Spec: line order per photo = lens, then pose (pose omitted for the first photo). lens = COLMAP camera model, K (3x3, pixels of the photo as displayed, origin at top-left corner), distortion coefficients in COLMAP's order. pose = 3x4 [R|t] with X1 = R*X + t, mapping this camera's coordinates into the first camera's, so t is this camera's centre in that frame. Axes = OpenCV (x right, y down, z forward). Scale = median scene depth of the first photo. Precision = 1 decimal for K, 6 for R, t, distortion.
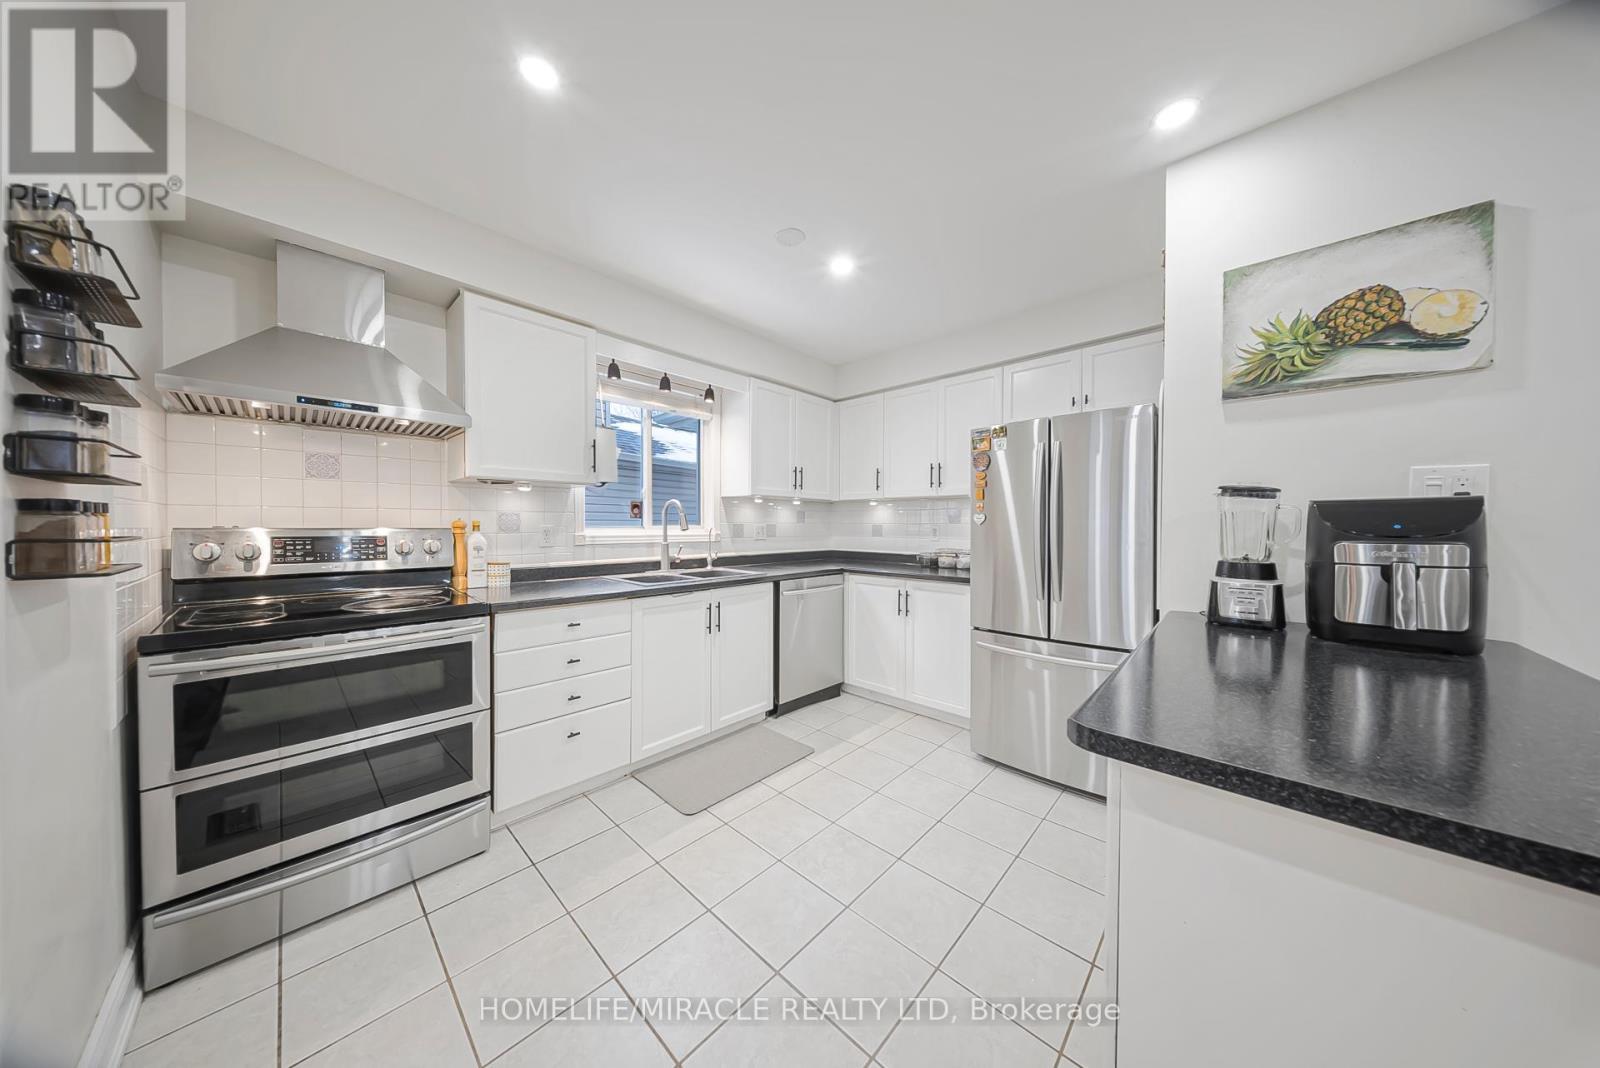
lens RADIAL K [[480.2, 0, 800.0], [0, 480.2, 534.0], [0, 0, 1]] dist [-0.000467, -0.000059]
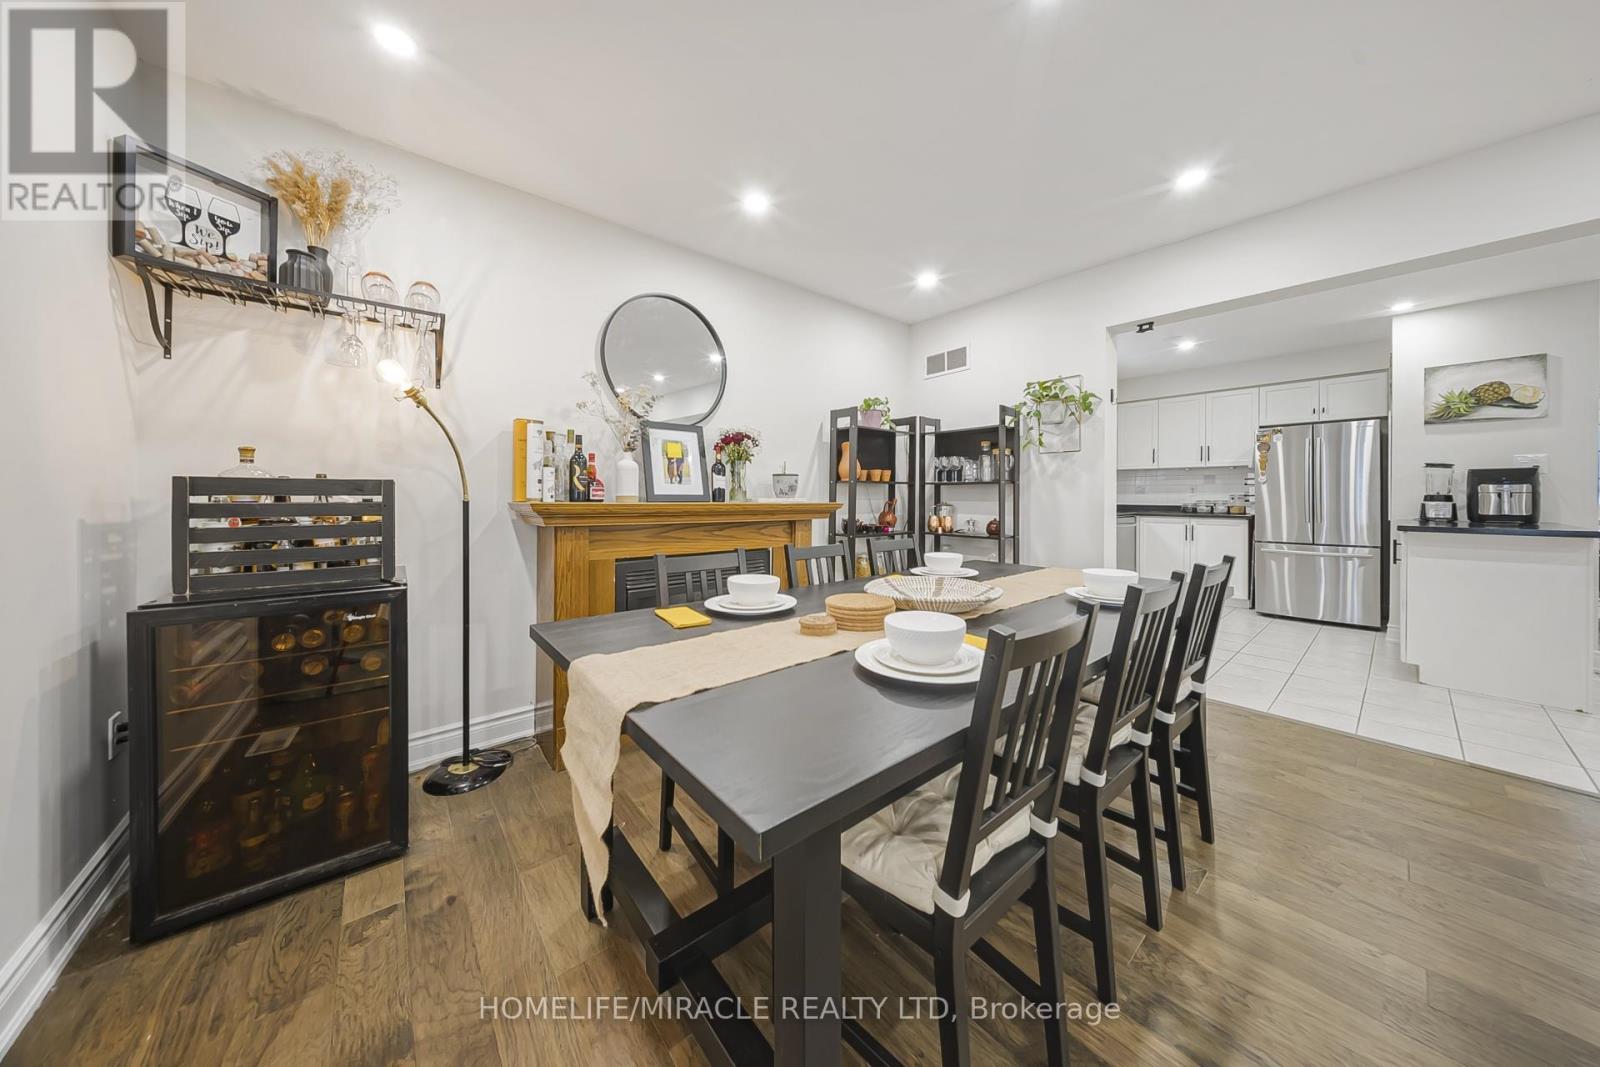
lens RADIAL K [[513.9, 0, 802.3], [0, 513.9, 501.0], [0, 0, 1]] dist [0.000059, 0.000056]
pose [[0.993710, -0.002848, -0.111951, -1.791420], [0.001875, 0.999960, -0.008793, 0.098770], [0.111972, 0.008528, 0.993675, -1.760314]]
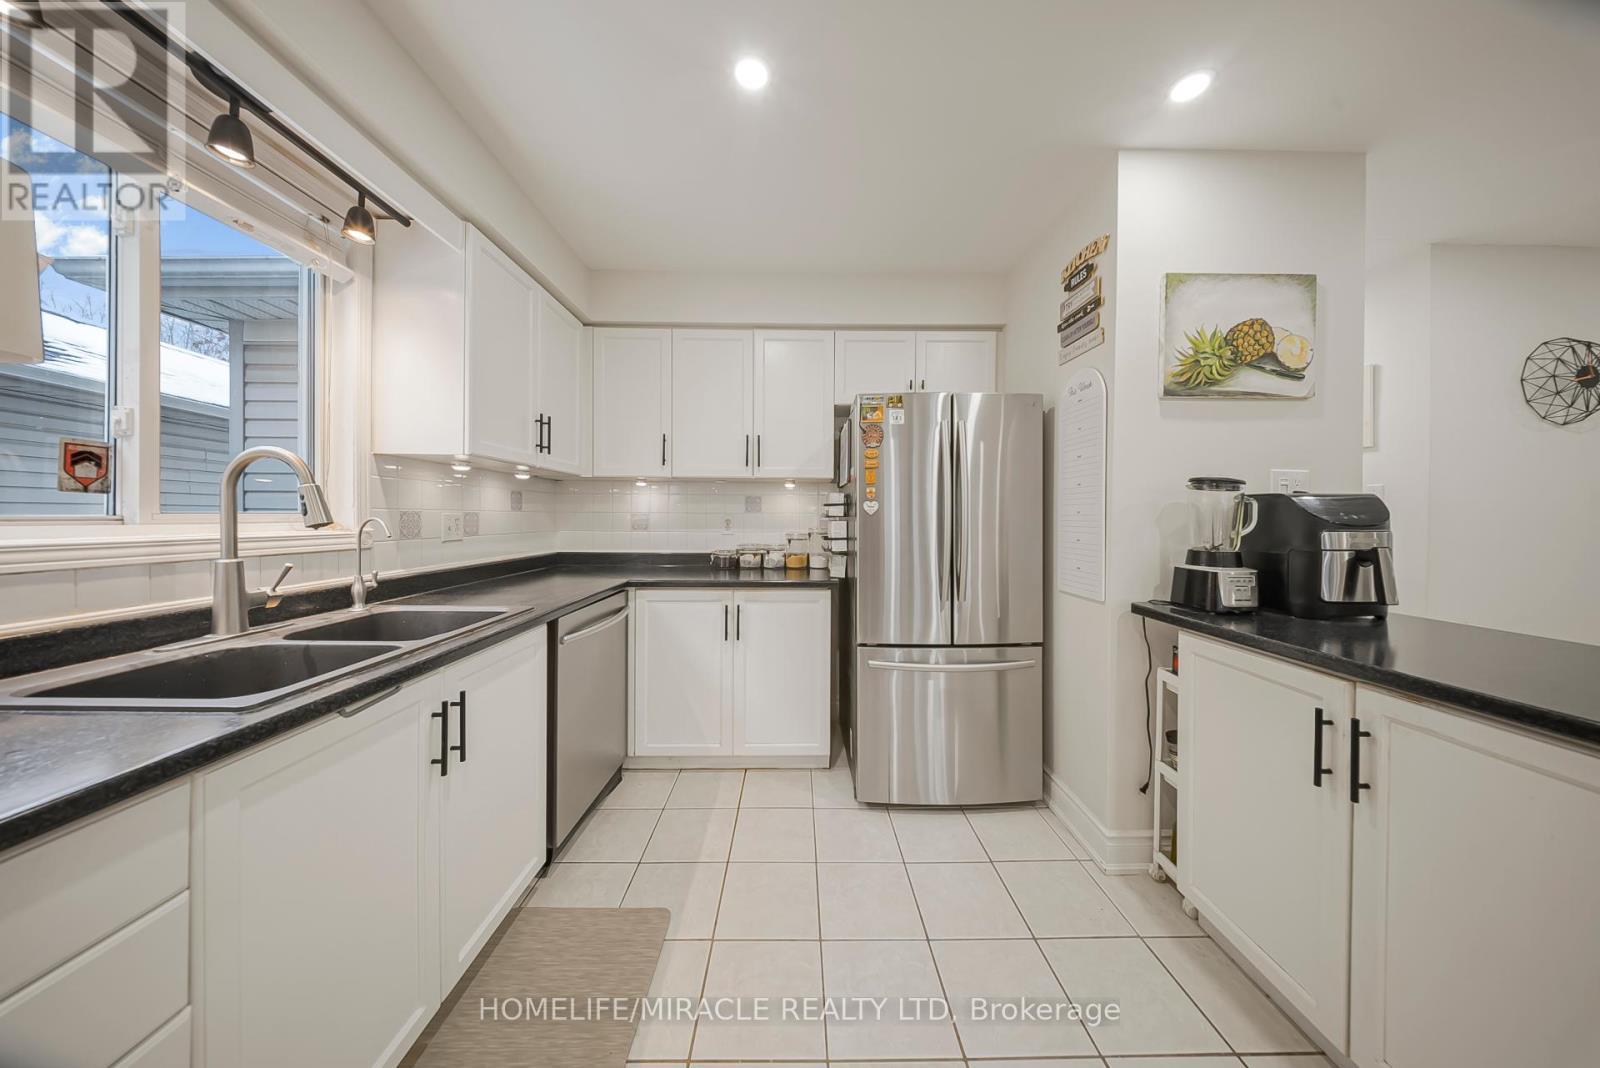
lens RADIAL K [[487.3, 0, 803.7], [0, 487.3, 521.7], [0, 0, 1]] dist [0.000787, 0.000015]
pose [[0.721162, -0.006296, 0.692738, -0.427520], [0.010036, 0.999949, -0.001360, -0.012295], [-0.692694, 0.007933, 0.721188, 0.796957]]
